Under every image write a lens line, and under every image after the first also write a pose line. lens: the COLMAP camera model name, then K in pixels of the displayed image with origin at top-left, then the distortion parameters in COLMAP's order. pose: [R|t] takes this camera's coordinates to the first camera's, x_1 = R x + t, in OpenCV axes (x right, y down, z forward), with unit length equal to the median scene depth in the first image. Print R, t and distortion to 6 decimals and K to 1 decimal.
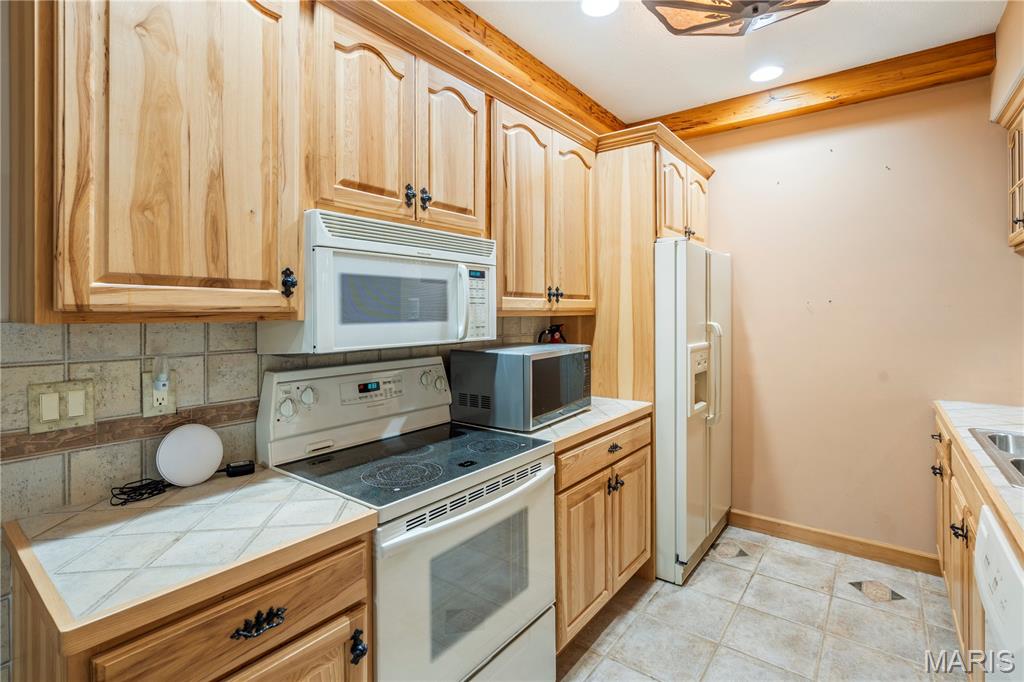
lens RADIAL K [[473.5, 0, 499.6], [0, 473.5, 311.3], [0, 0, 1]] dist [-0.003486, 0.000154]
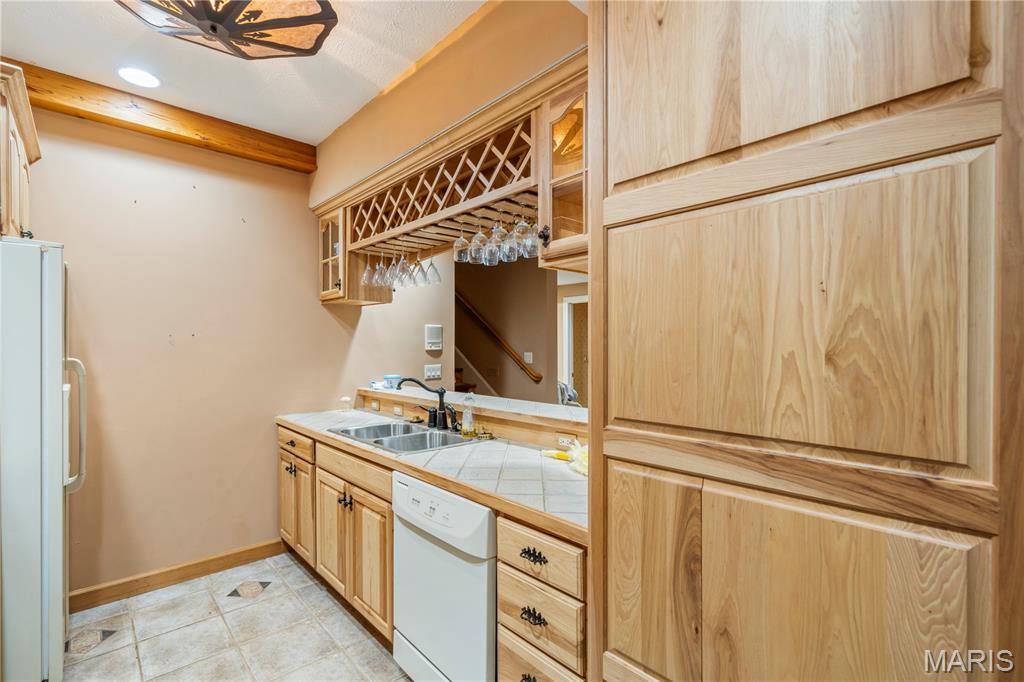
lens RADIAL K [[473.5, 0, 510.3], [0, 473.5, 346.9], [0, 0, 1]] dist [-0.003486, 0.000154]
pose [[0.161362, 0.001214, 0.986895, -0.210447], [-0.006836, 0.999977, -0.000112, -0.000708], [-0.986872, -0.006729, 0.161366, 0.174626]]
